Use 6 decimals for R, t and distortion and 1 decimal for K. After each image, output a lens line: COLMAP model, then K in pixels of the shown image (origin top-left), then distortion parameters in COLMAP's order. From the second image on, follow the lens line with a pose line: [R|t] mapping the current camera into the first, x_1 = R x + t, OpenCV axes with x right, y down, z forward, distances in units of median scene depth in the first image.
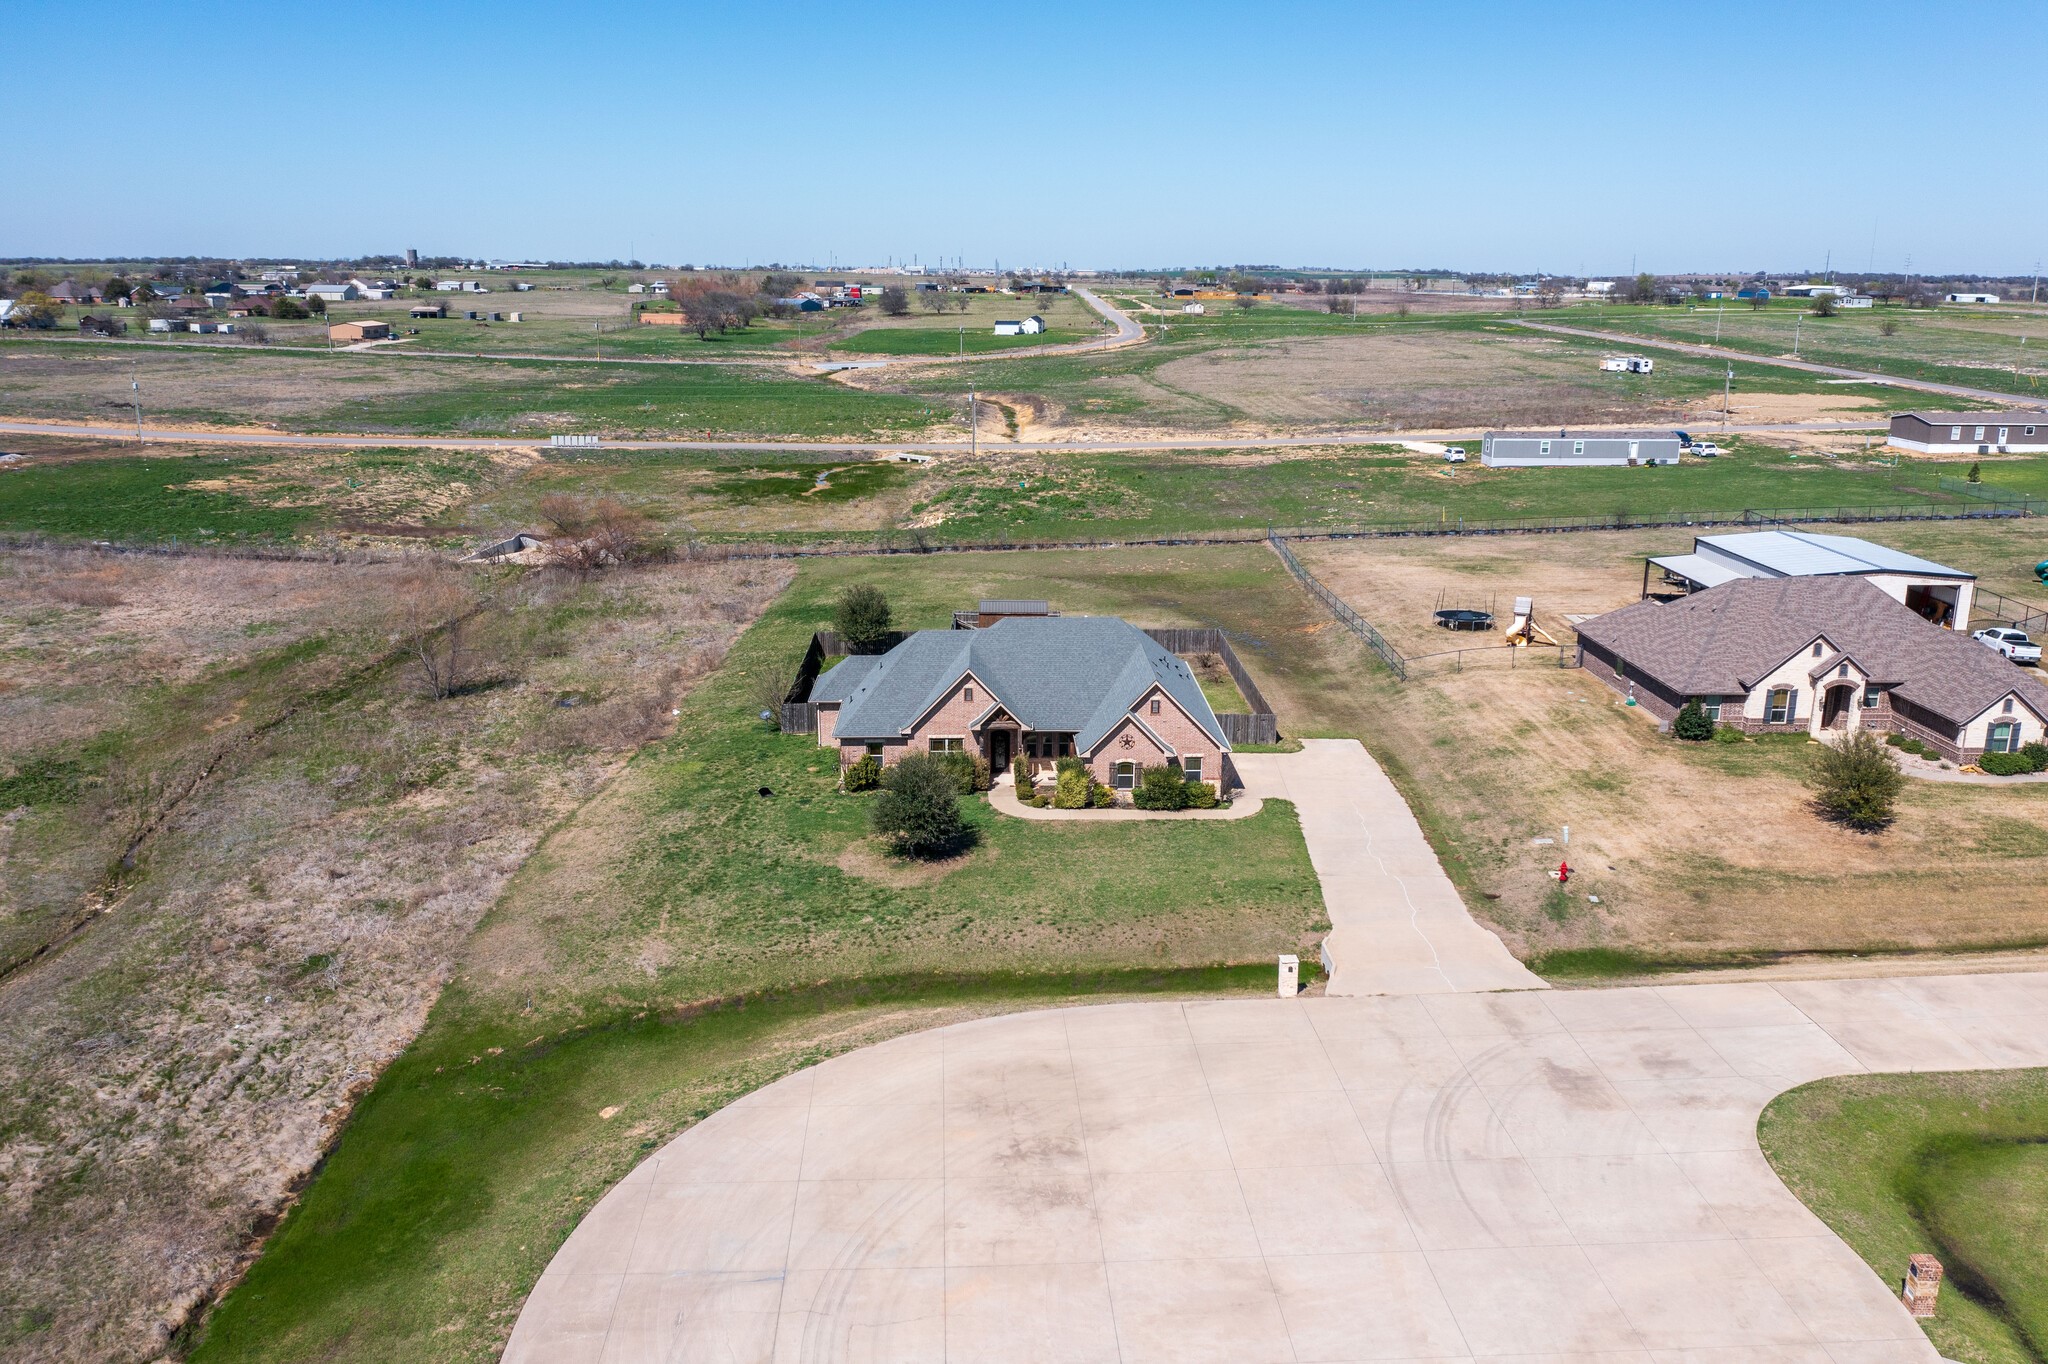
lens RADIAL K [[1602.7, 0, 1024.0], [0, 1602.7, 682.0], [0, 0, 1]] dist [-0.022200, 0.008386]
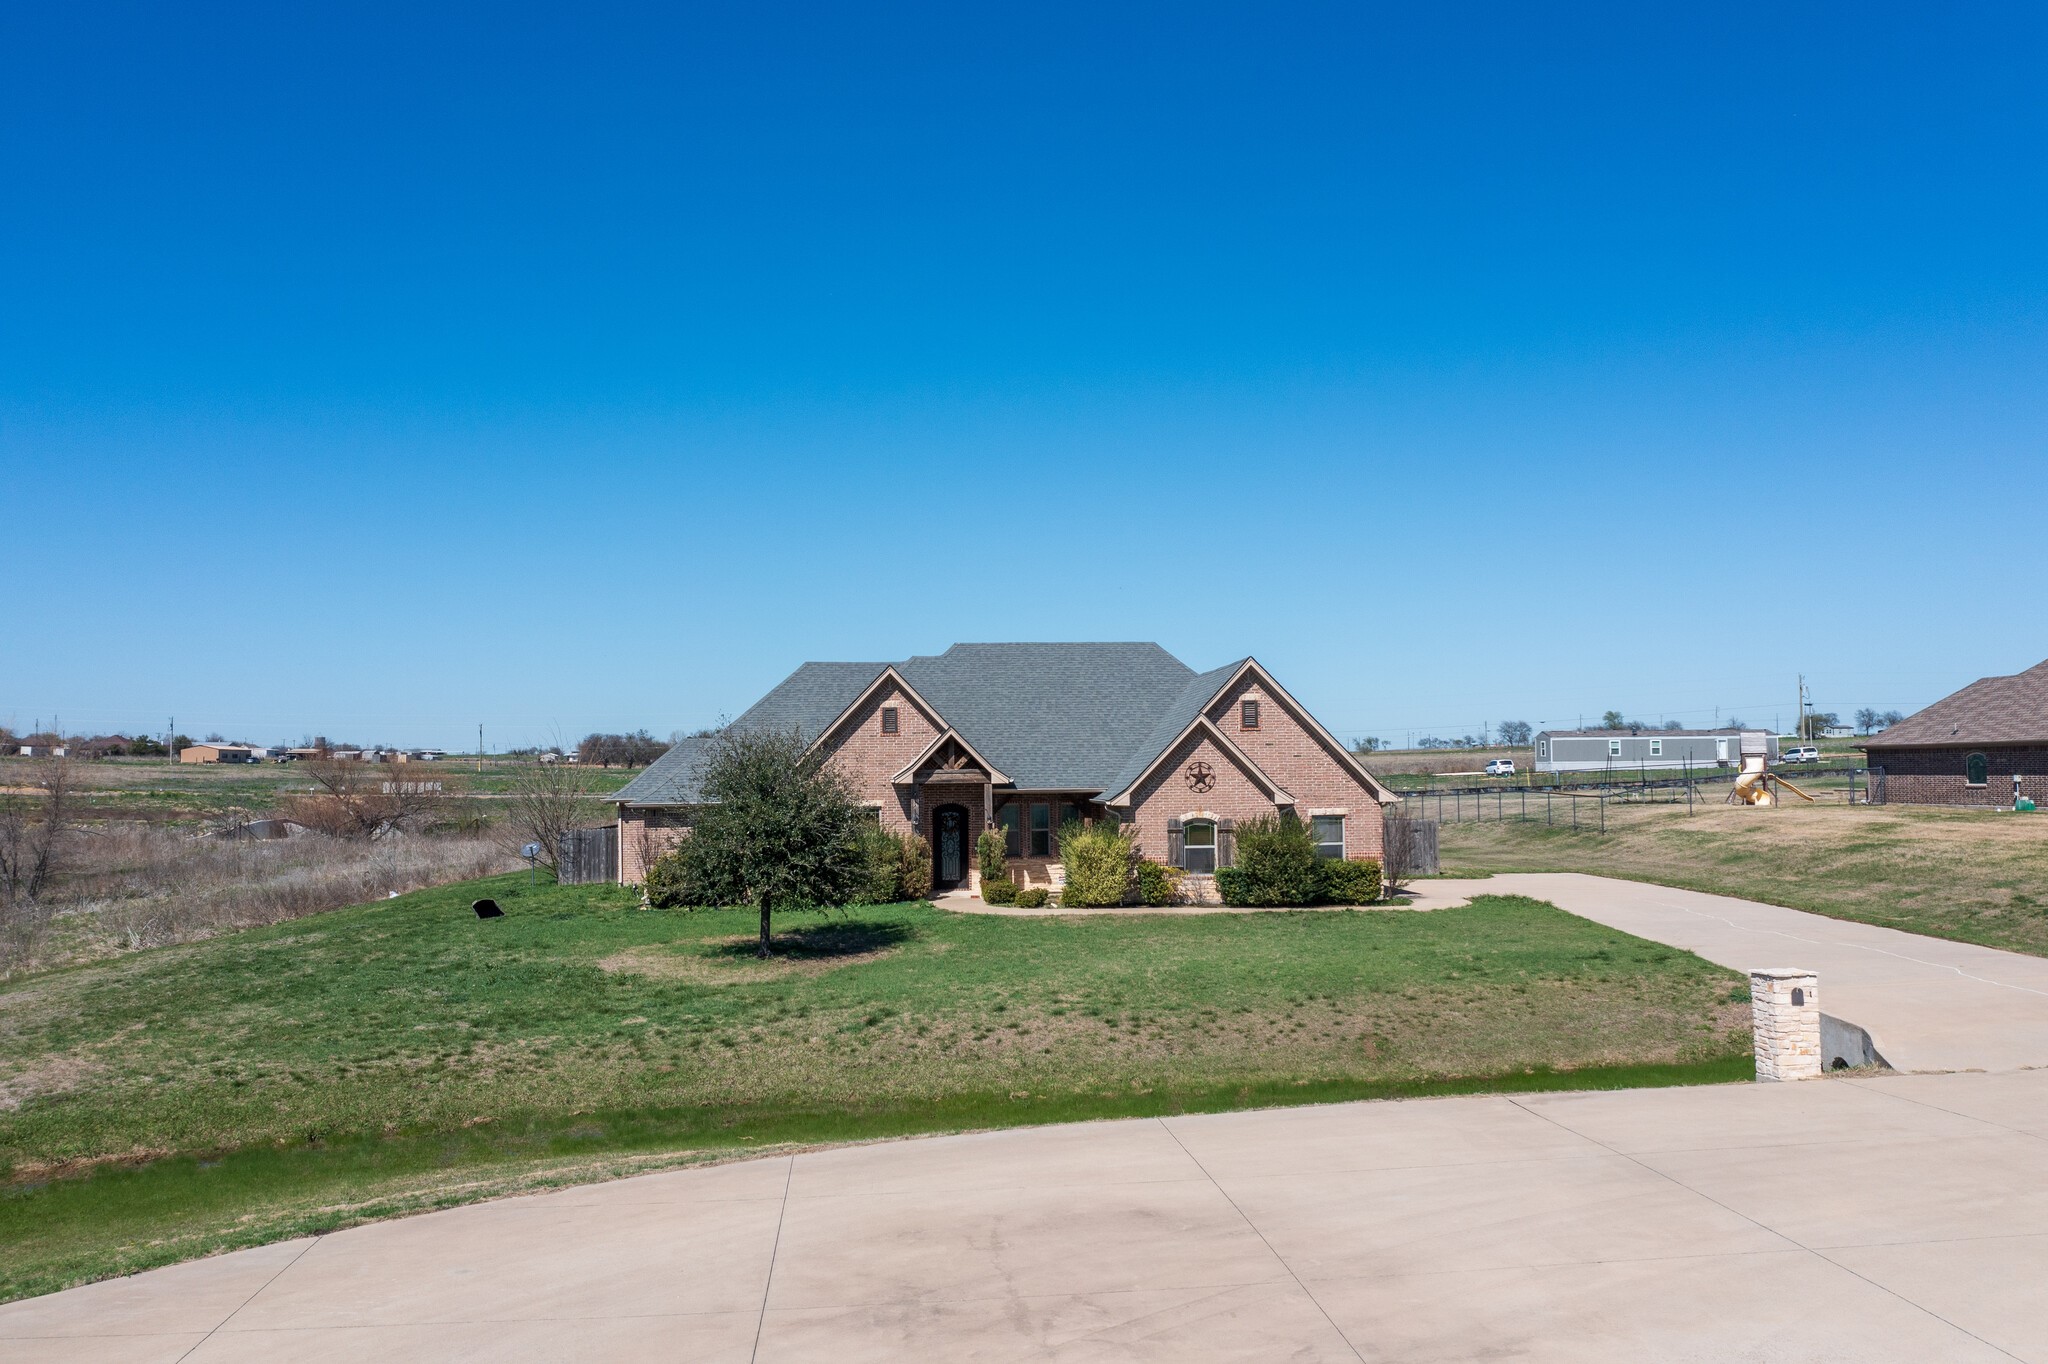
lens RADIAL K [[1696.5, 0, 1024.0], [0, 1696.5, 682.0], [0, 0, 1]] dist [-0.015709, -0.000540]
pose [[0.999174, -0.012423, 0.038700, -0.012807], [0.023120, 0.956812, -0.289785, 0.169534], [-0.033428, 0.290440, 0.956309, 0.493671]]
